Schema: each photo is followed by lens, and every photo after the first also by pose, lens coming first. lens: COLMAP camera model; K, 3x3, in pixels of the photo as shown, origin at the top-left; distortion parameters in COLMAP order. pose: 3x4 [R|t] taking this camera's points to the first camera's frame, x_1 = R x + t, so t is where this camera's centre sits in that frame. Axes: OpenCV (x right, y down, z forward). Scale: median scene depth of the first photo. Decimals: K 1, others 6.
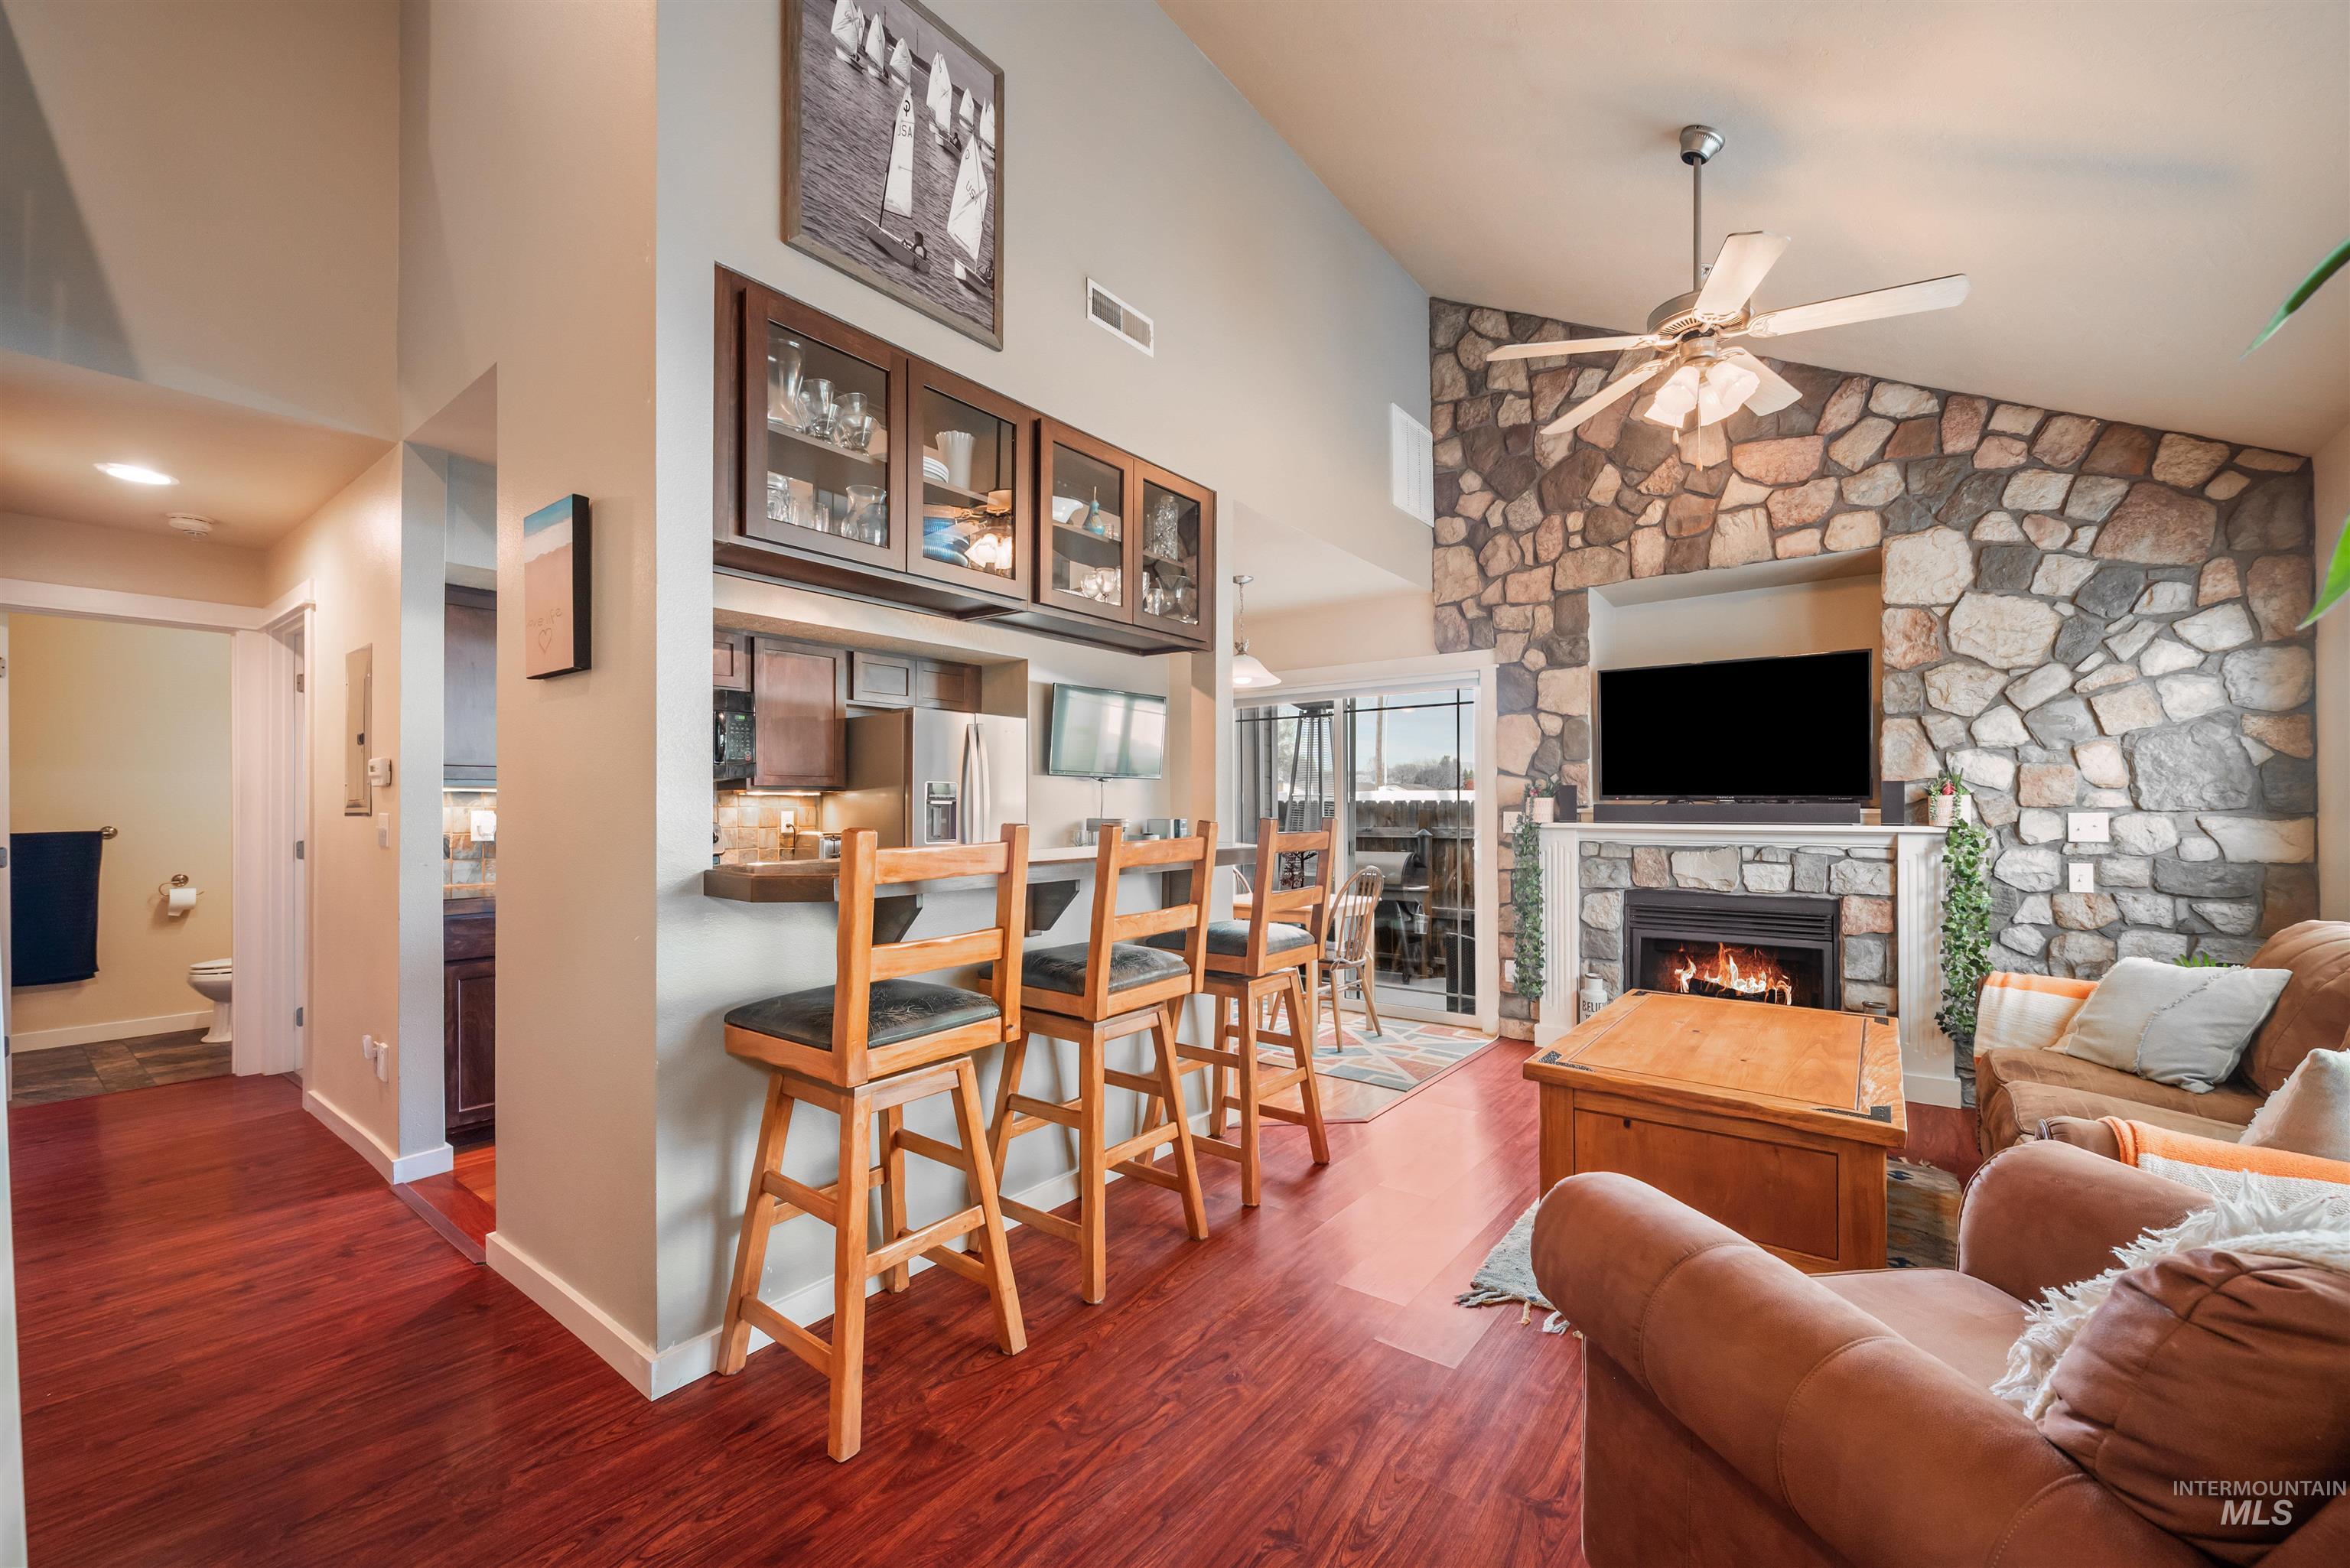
lens RADIAL K [[946.3, 0, 1180.9], [0, 946.3, 804.8], [0, 0, 1]] dist [-0.003604, -0.001098]
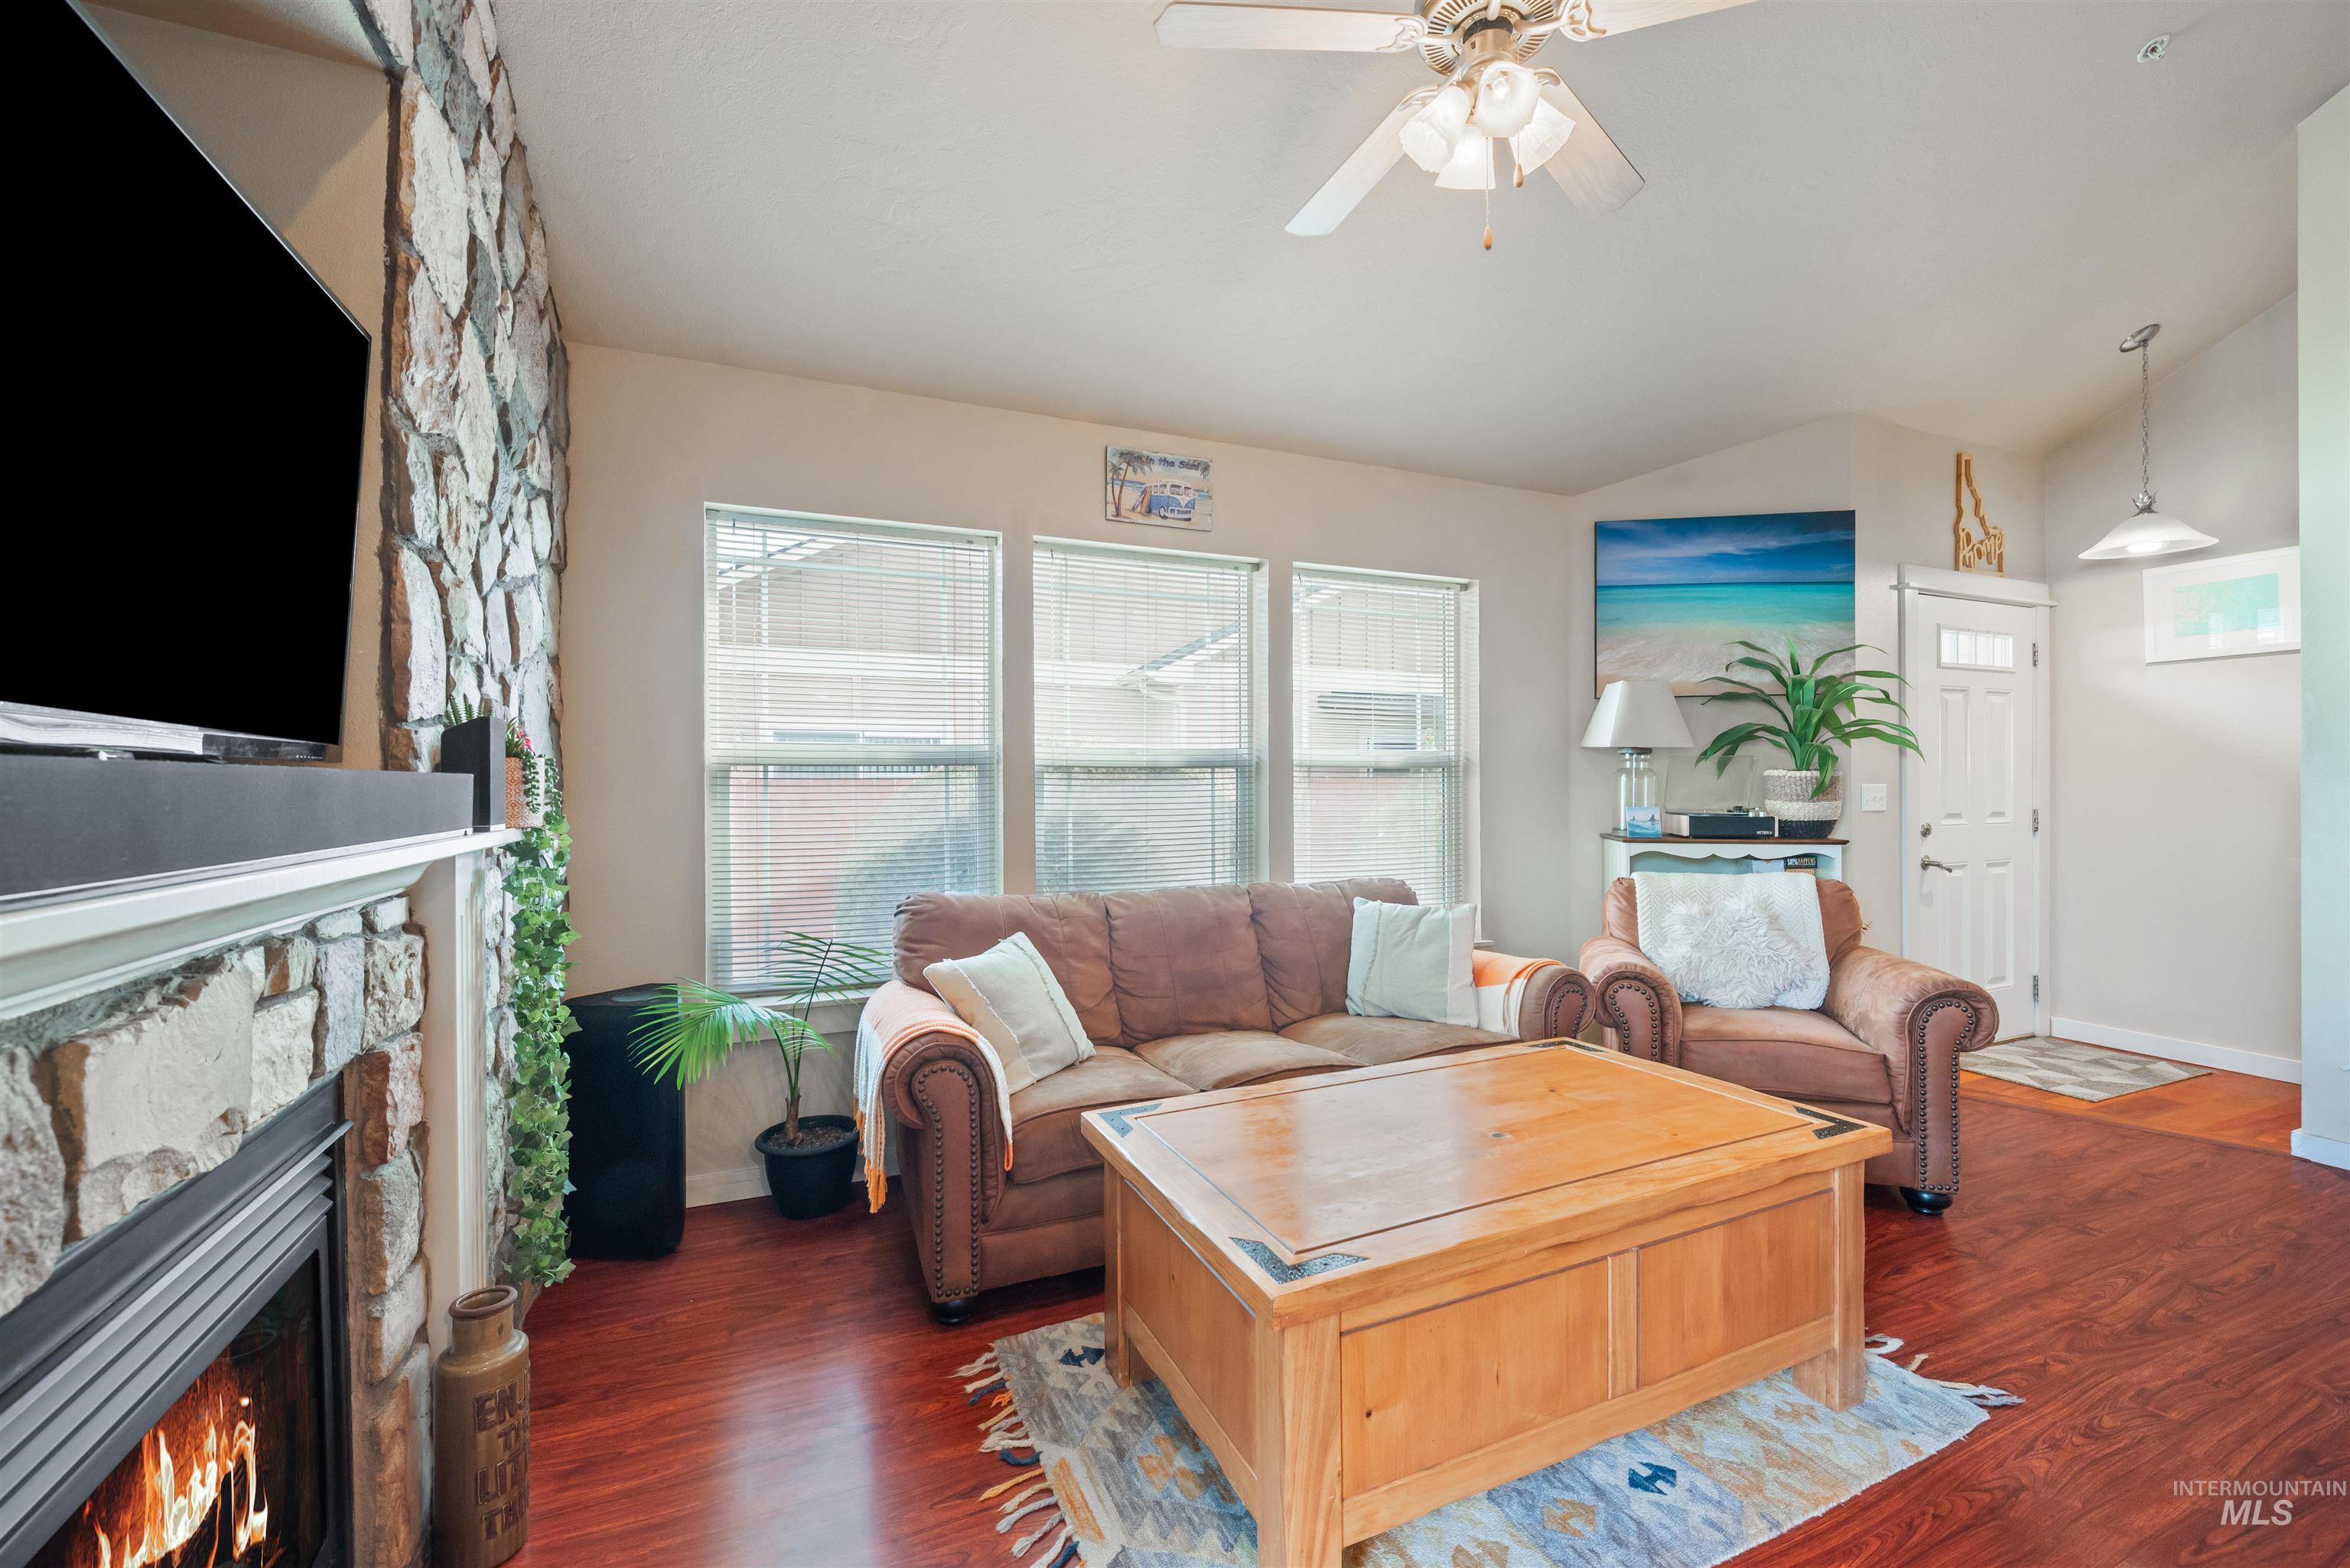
lens RADIAL K [[948.7, 0, 1173.1], [0, 948.7, 783.1], [0, 0, 1]] dist [-0.004031, -0.000372]
pose [[-0.871668, 0.003199, 0.490087, 0.317198], [0.001570, 0.999992, -0.003733, 0.006360], [-0.490095, -0.002485, -0.871666, 1.238584]]
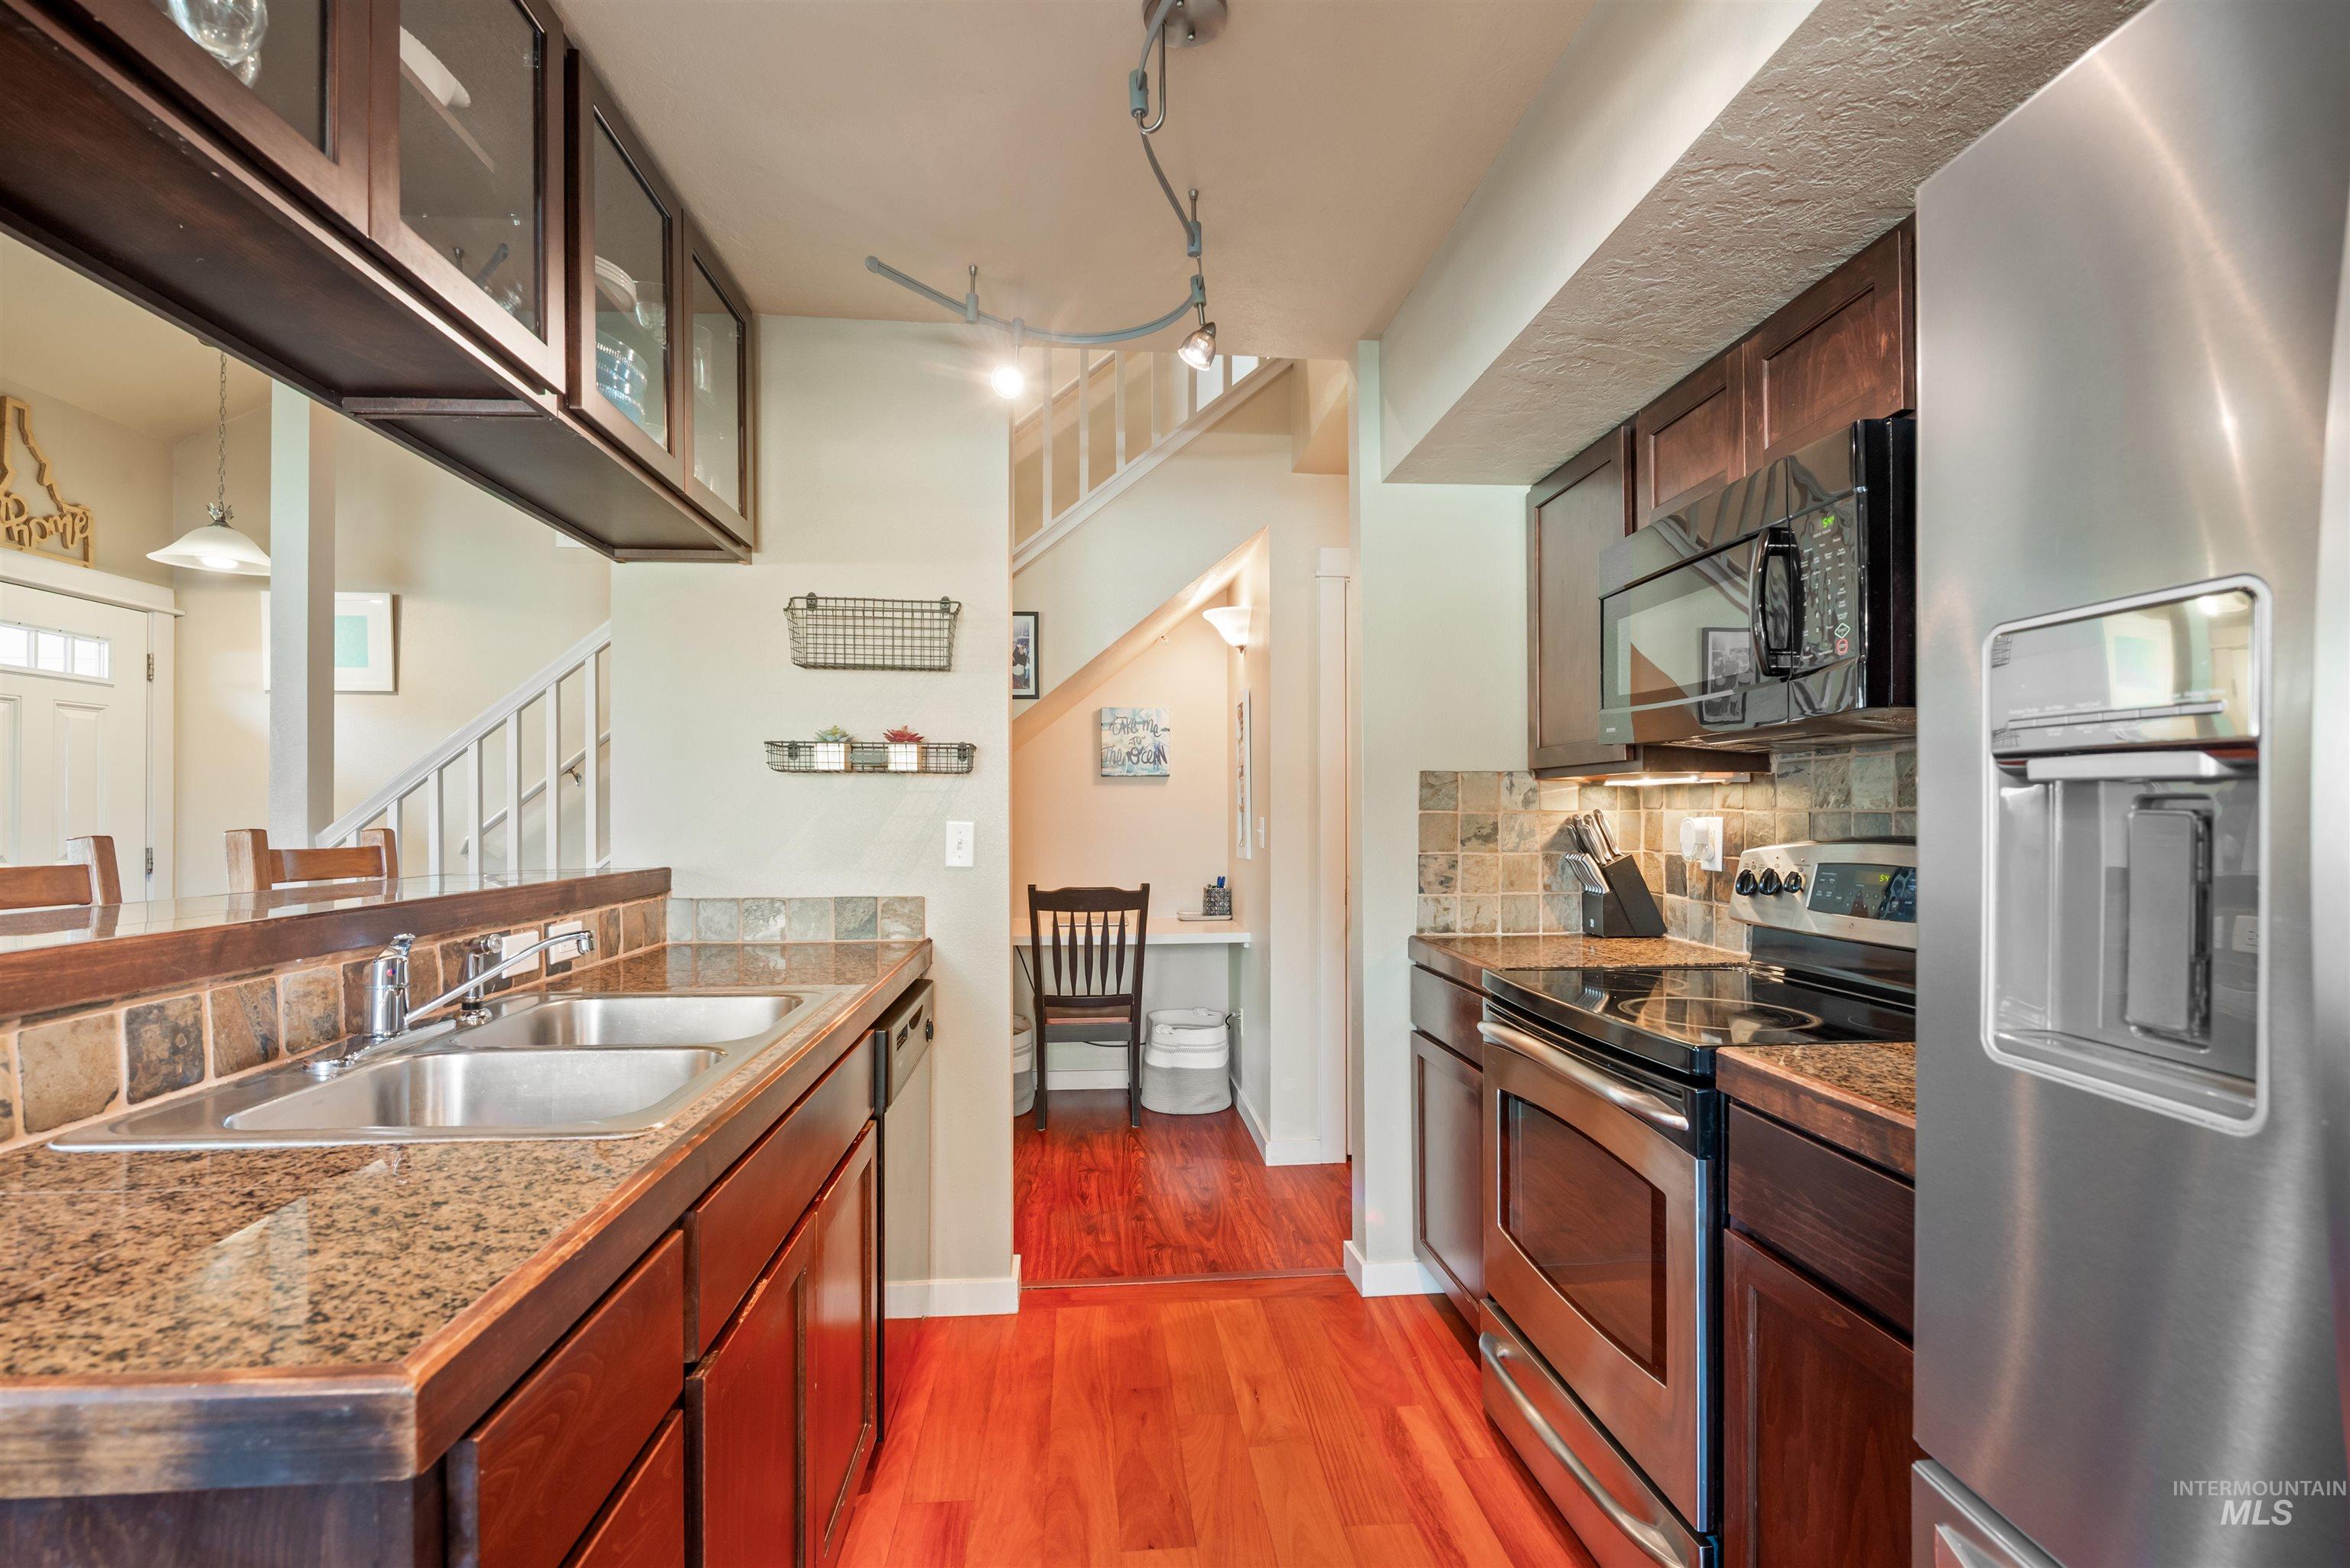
lens RADIAL K [[1058.8, 0, 1180.5], [0, 1058.8, 804.5], [0, 0, 1]] dist [-0.004968, -0.000489]
pose [[-0.734342, -0.004357, -0.678765, -0.080906], [0.002957, 0.999949, -0.009617, 0.004241], [0.678773, -0.009070, -0.734292, 1.256984]]
